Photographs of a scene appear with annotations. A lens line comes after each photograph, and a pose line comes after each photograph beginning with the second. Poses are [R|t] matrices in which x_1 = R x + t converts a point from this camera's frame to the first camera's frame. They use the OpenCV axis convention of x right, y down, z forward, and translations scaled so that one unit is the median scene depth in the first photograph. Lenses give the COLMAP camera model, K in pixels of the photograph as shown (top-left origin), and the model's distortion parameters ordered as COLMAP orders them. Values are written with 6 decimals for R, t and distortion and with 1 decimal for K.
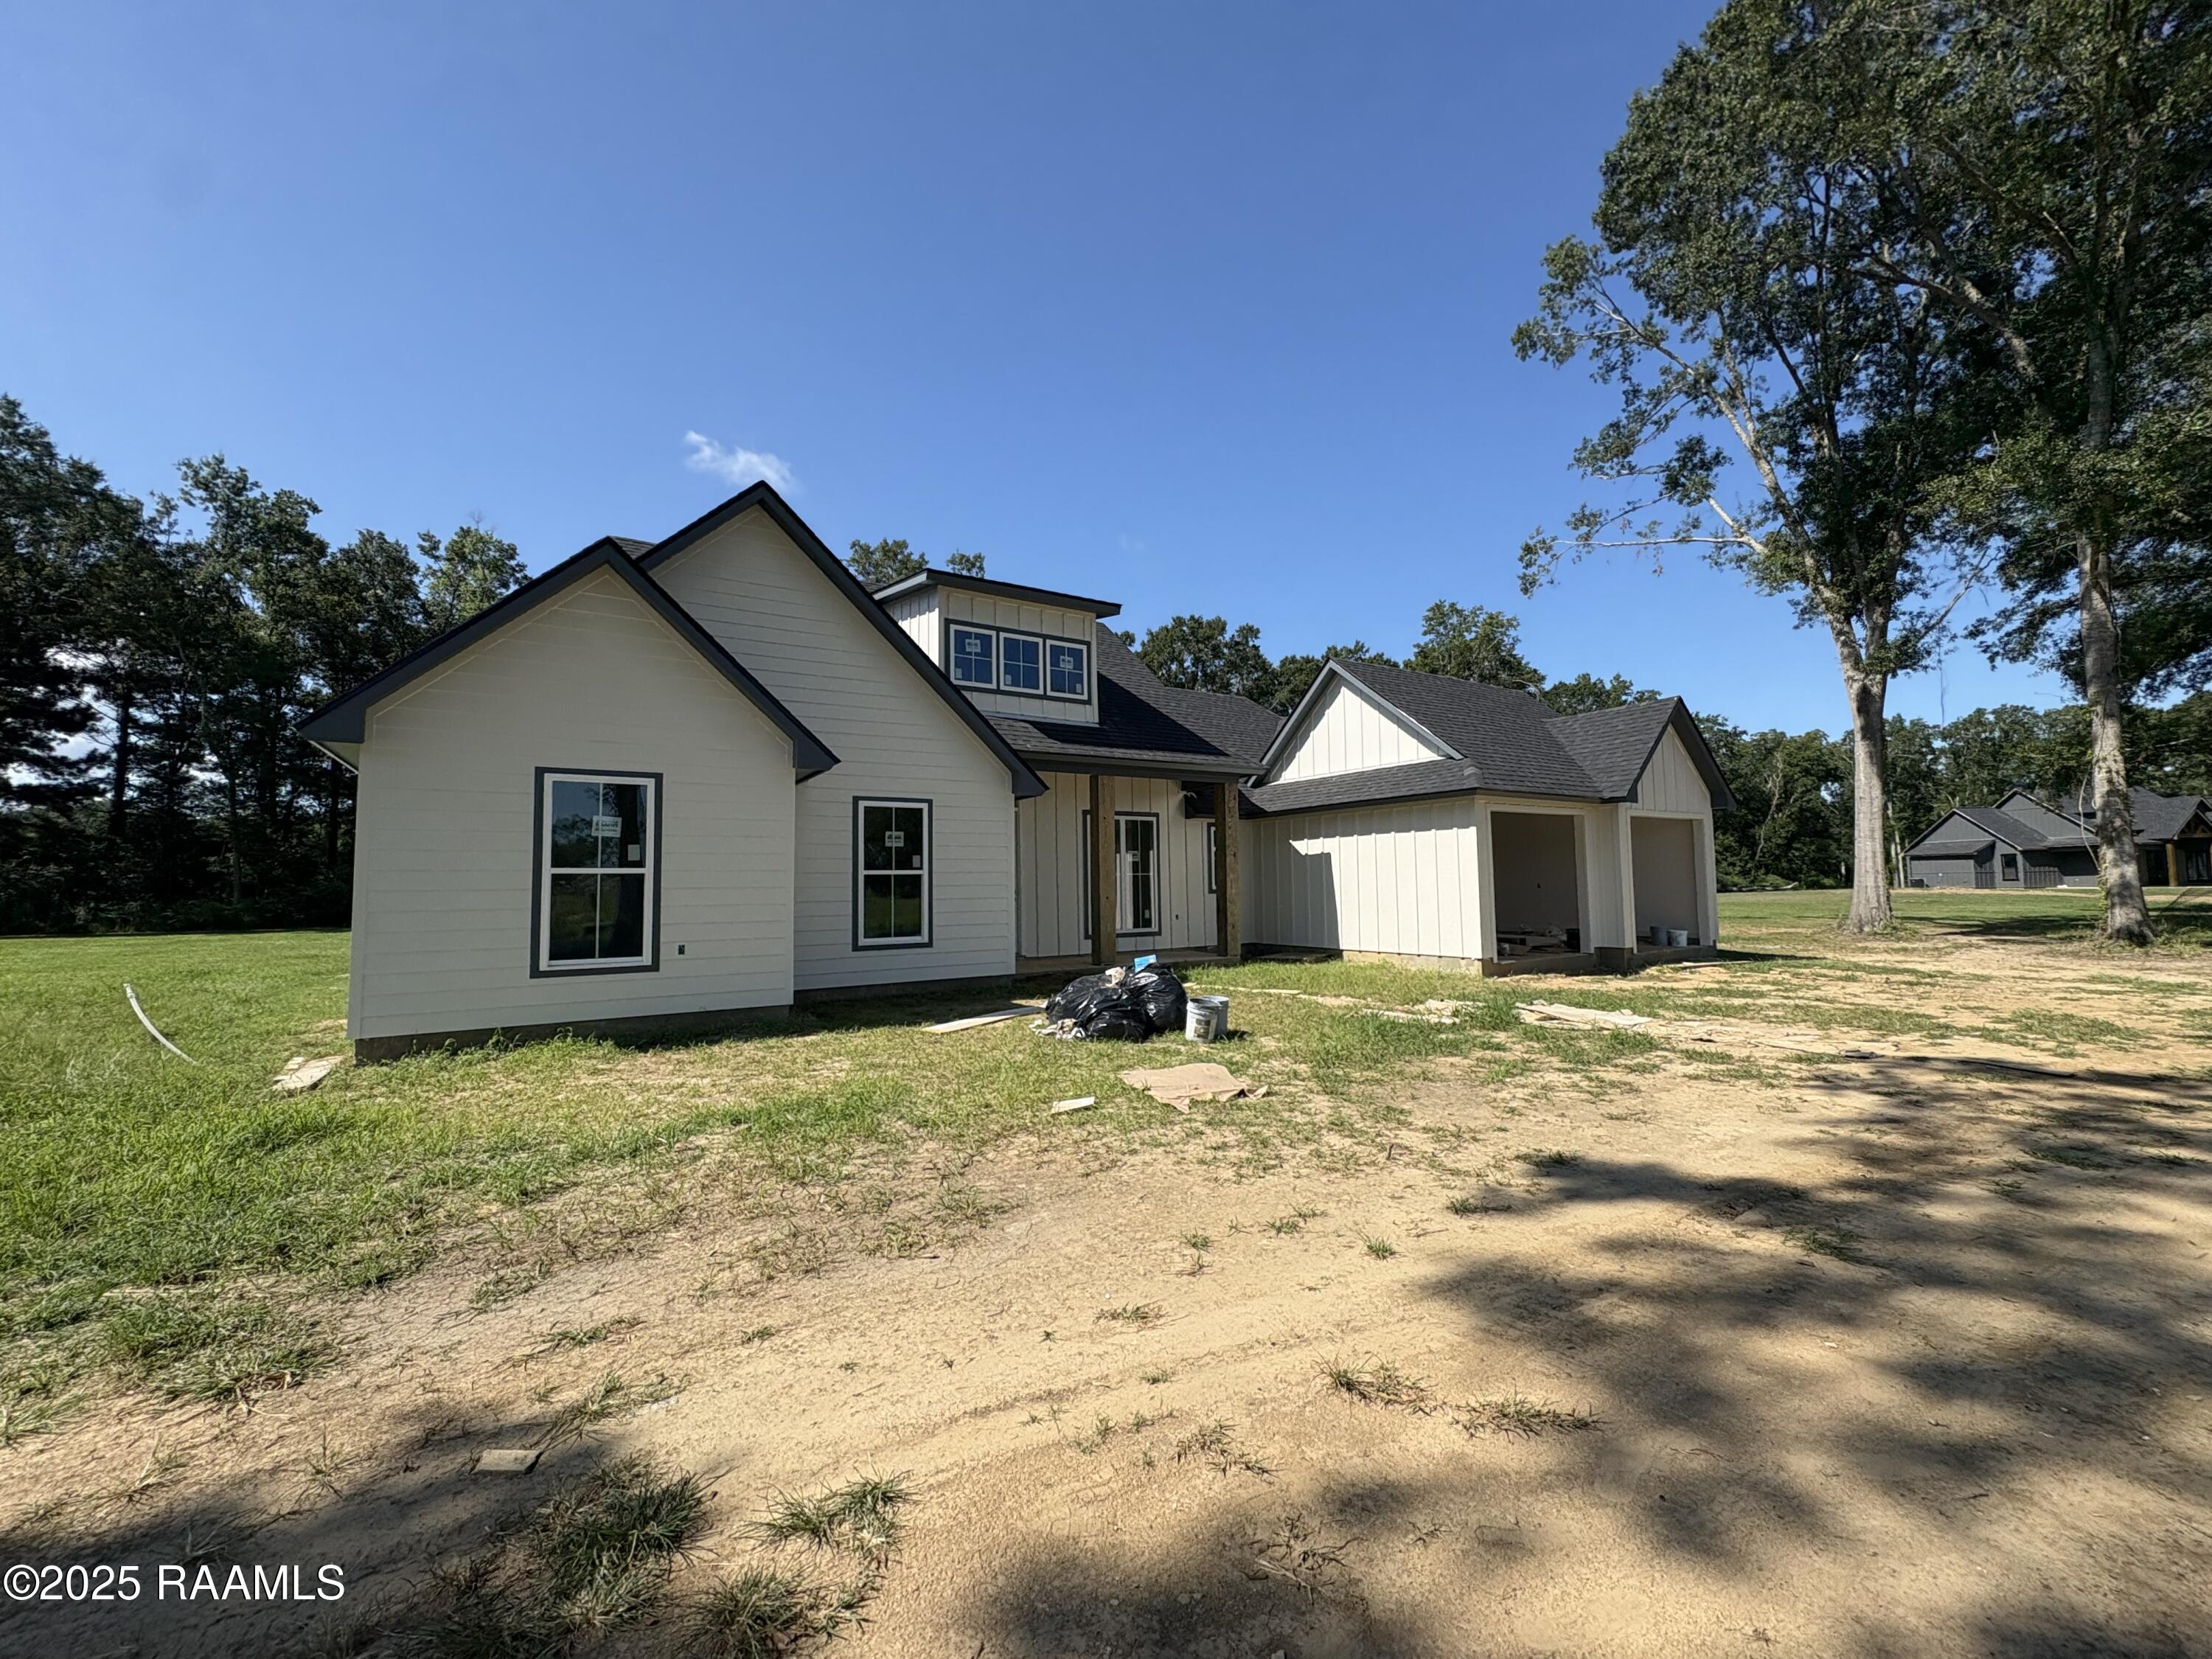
lens RADIAL K [[875.0, 0, 1109.0], [0, 875.0, 826.6], [0, 0, 1]] dist [-0.001628, -0.000126]
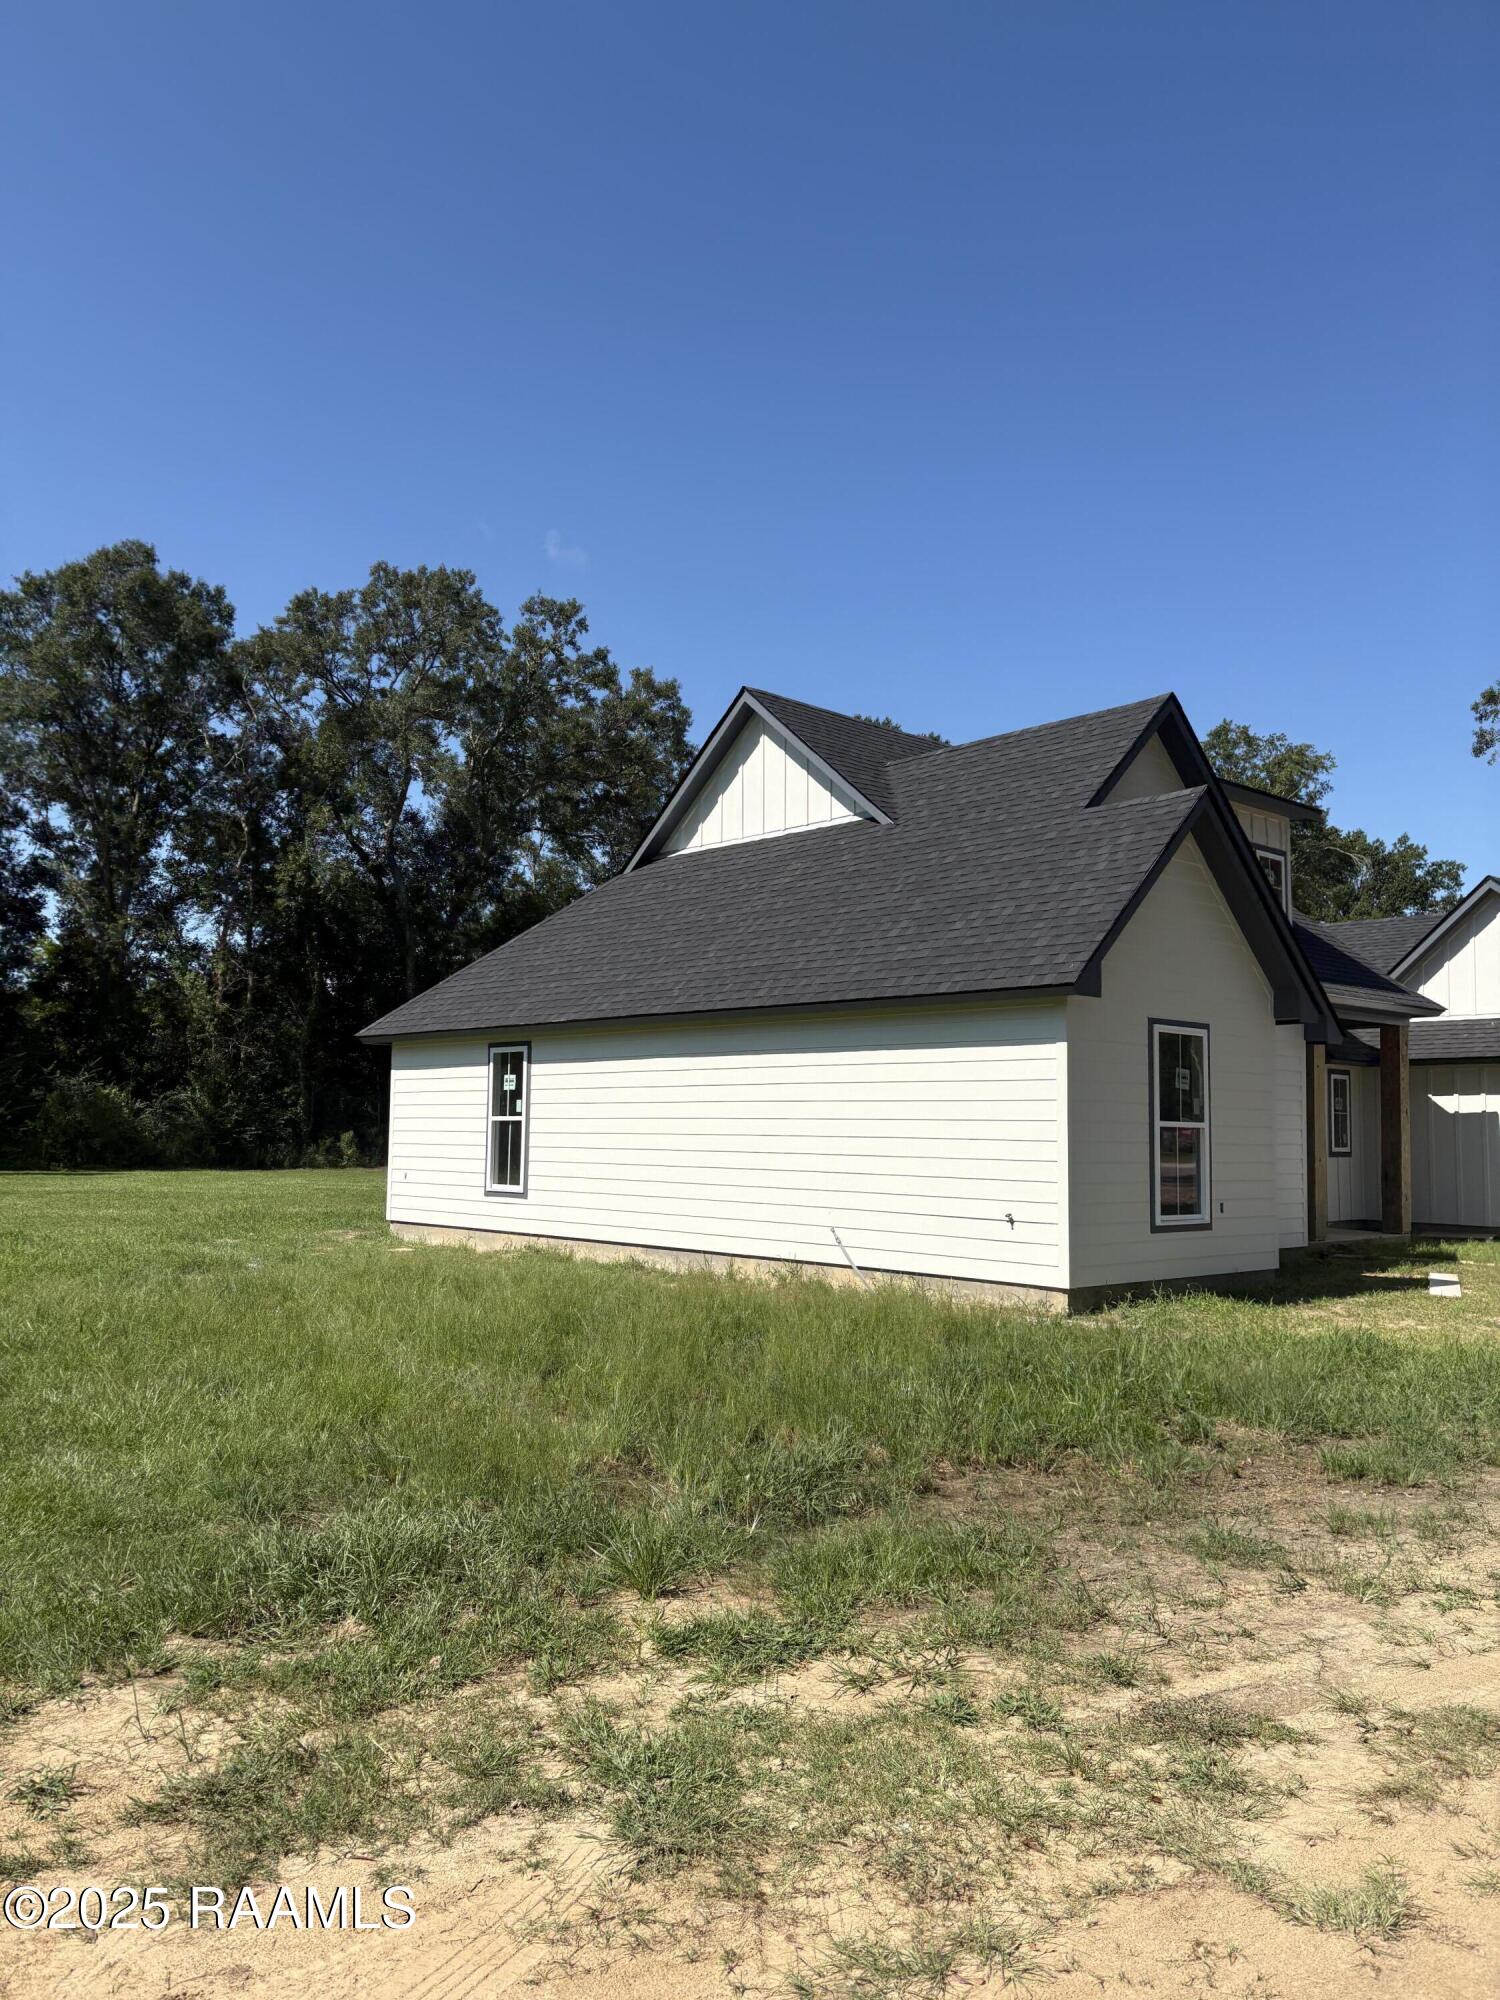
lens RADIAL K [[1517.7, 0, 750.9], [0, 1517.7, 1000.1], [0, 0, 1]] dist [0.000750, 0.000637]
pose [[0.983124, 0.041785, 0.178106, -0.806090], [-0.038230, 0.998996, -0.023351, -0.017806], [-0.178903, 0.016148, 0.983734, -0.342968]]
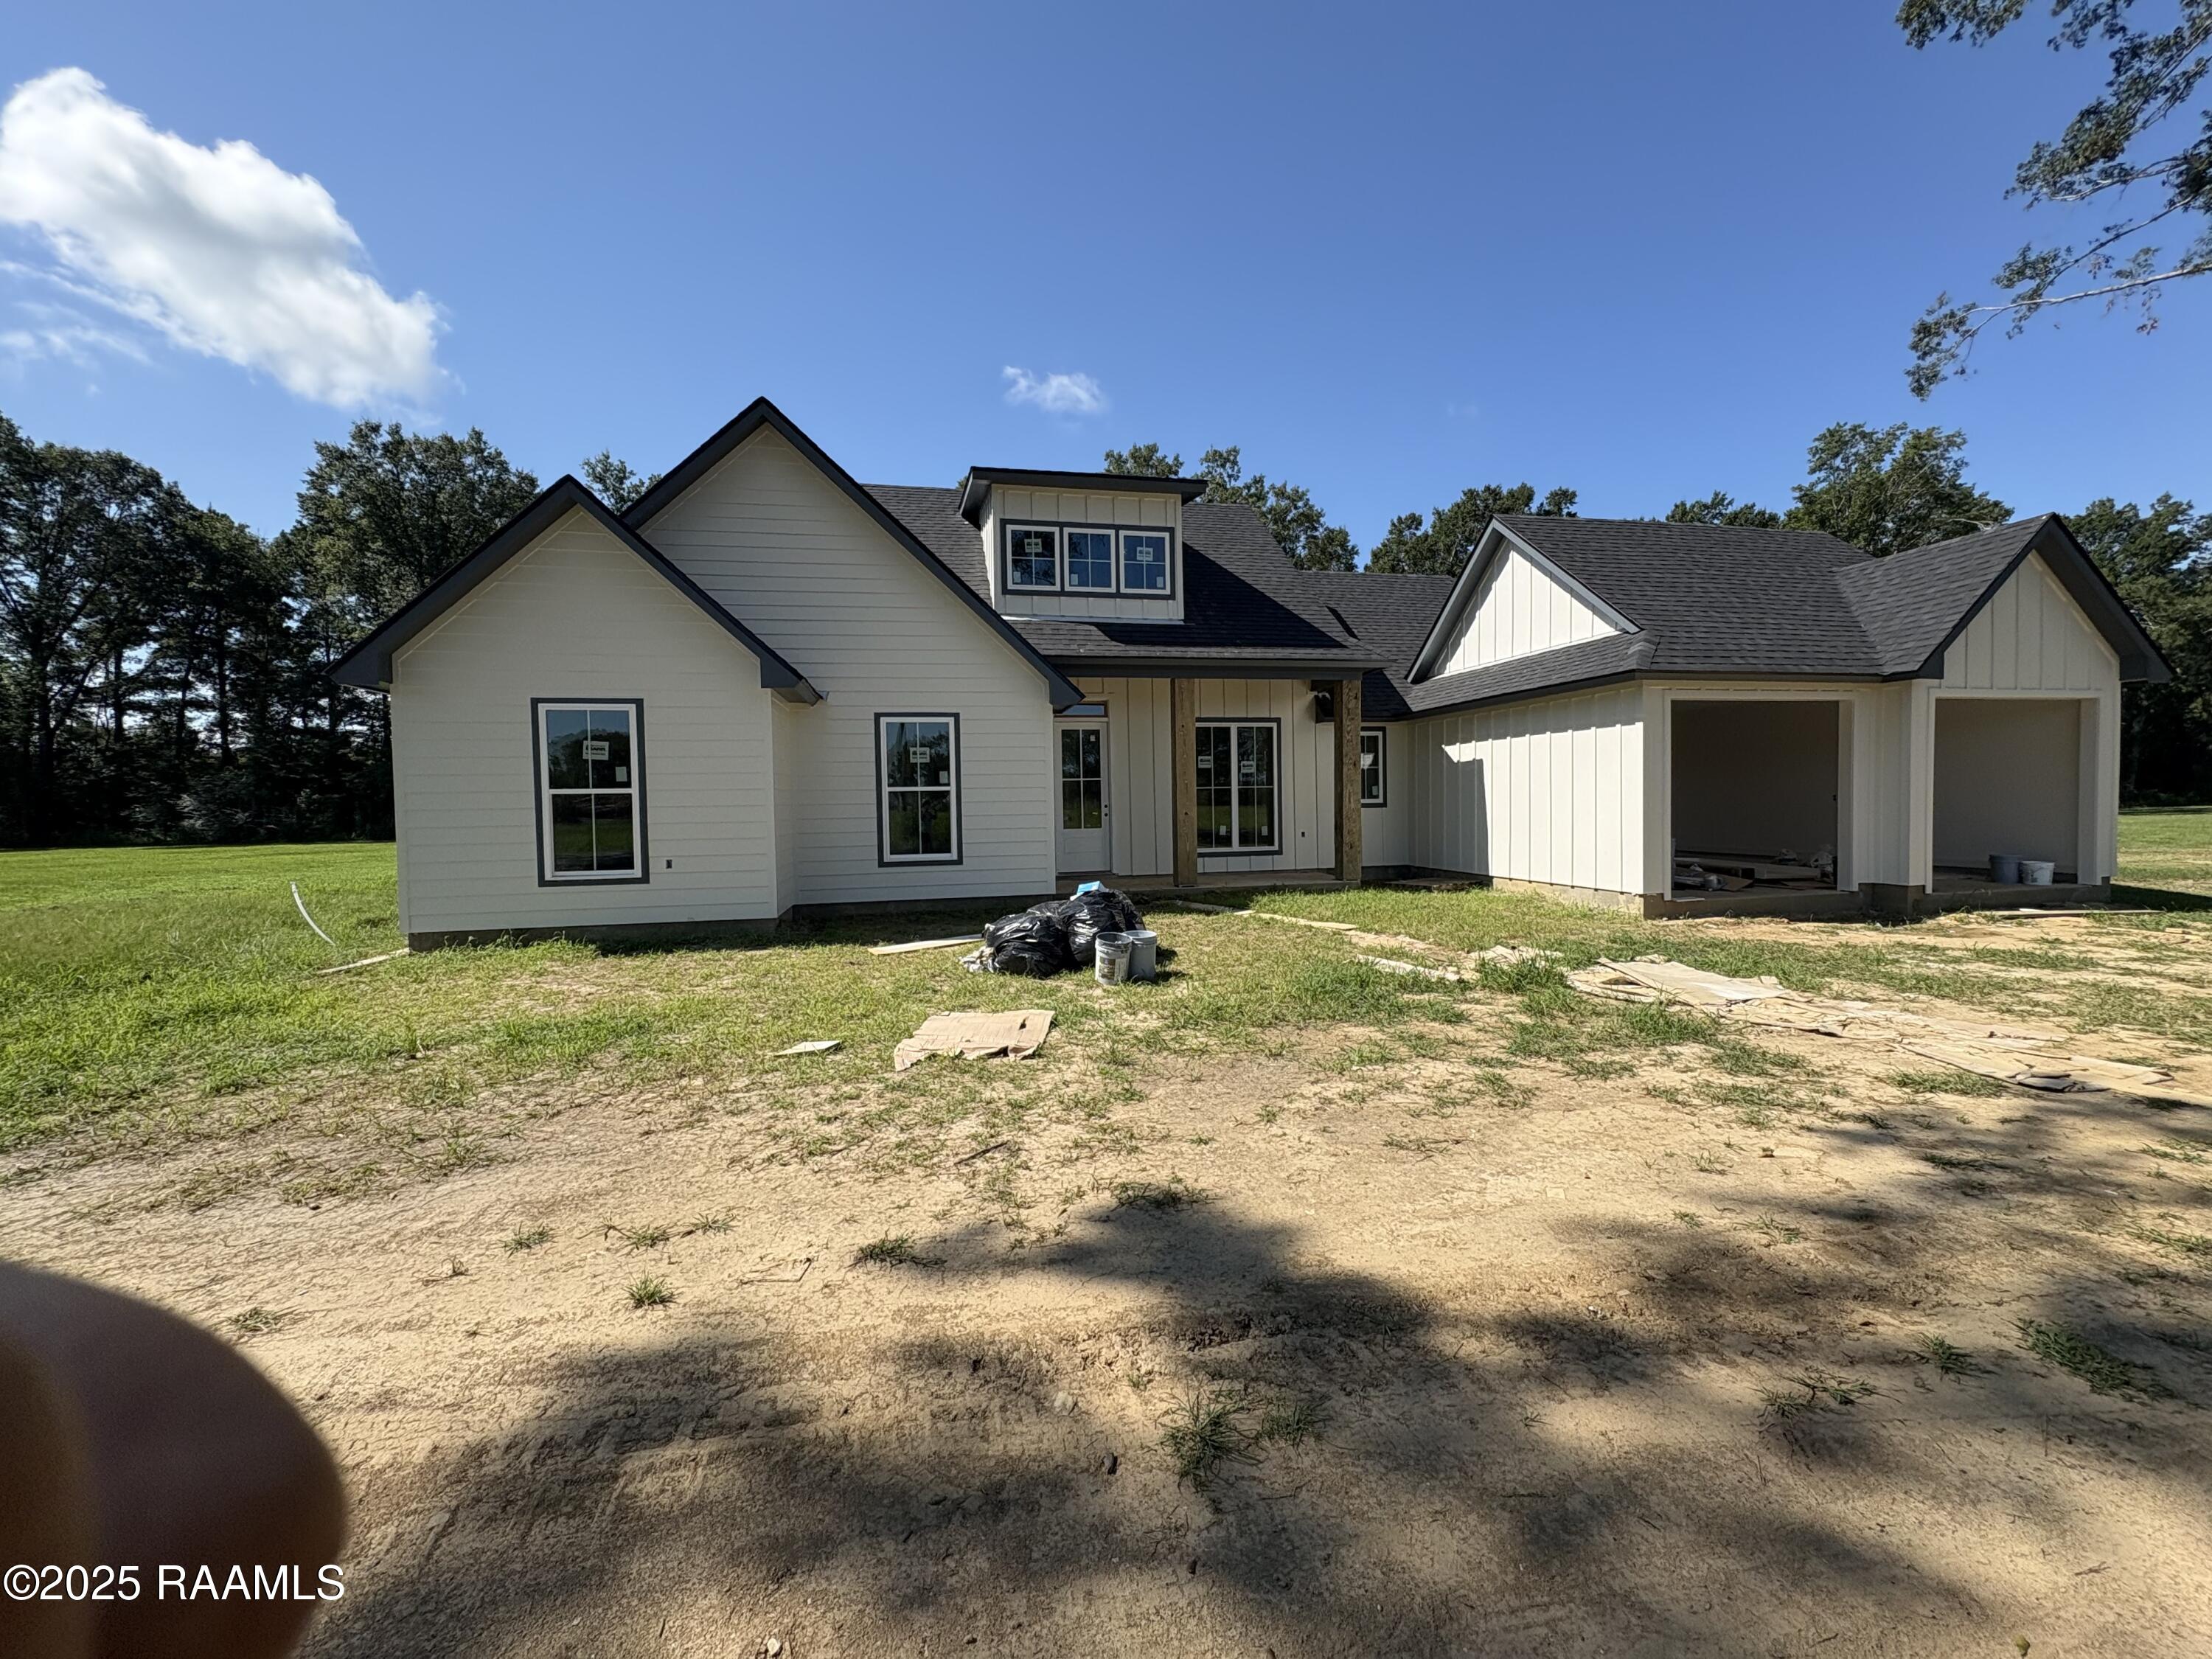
lens RADIAL K [[875.0, 0, 1110.5], [0, 875.0, 828.3], [0, 0, 1]] dist [-0.001628, -0.000126]
pose [[0.936487, 0.008692, -0.350594, 0.242629], [0.027853, 0.994692, 0.099059, 0.003677], [0.349594, -0.102532, 0.931274, 0.120114]]
